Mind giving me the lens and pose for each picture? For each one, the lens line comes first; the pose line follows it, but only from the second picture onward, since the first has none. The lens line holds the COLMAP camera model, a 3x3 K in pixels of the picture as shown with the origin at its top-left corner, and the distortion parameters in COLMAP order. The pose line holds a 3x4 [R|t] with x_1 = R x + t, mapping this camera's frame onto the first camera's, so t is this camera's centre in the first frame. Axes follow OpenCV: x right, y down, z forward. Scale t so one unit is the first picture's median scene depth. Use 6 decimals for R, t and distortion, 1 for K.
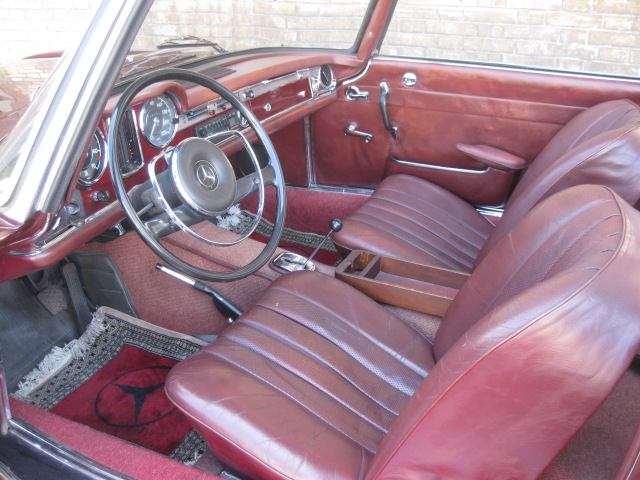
lens RADIAL K [[646.6, 0, 320.0], [0, 646.6, 240.0], [0, 0, 1]] dist [-0.141262, 0.022093]
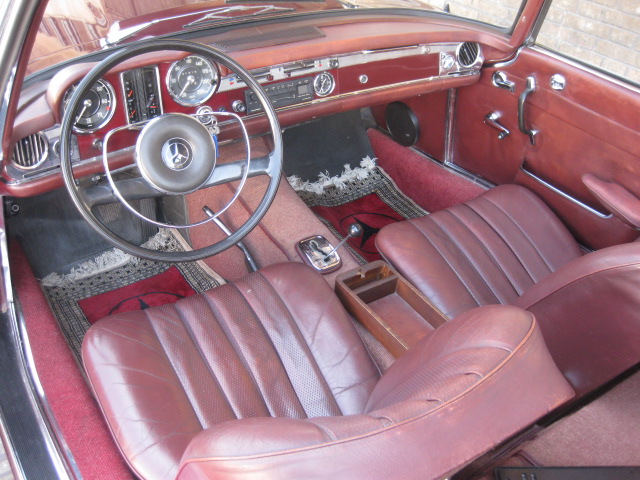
lens RADIAL K [[646.6, 0, 320.0], [0, 646.6, 240.0], [0, 0, 1]] dist [-0.141262, 0.022093]
pose [[0.853300, 0.339647, -0.395626, 0.268358], [-0.275304, 0.937837, 0.211352, -0.146316], [0.442817, -0.071430, 0.893762, 0.118973]]
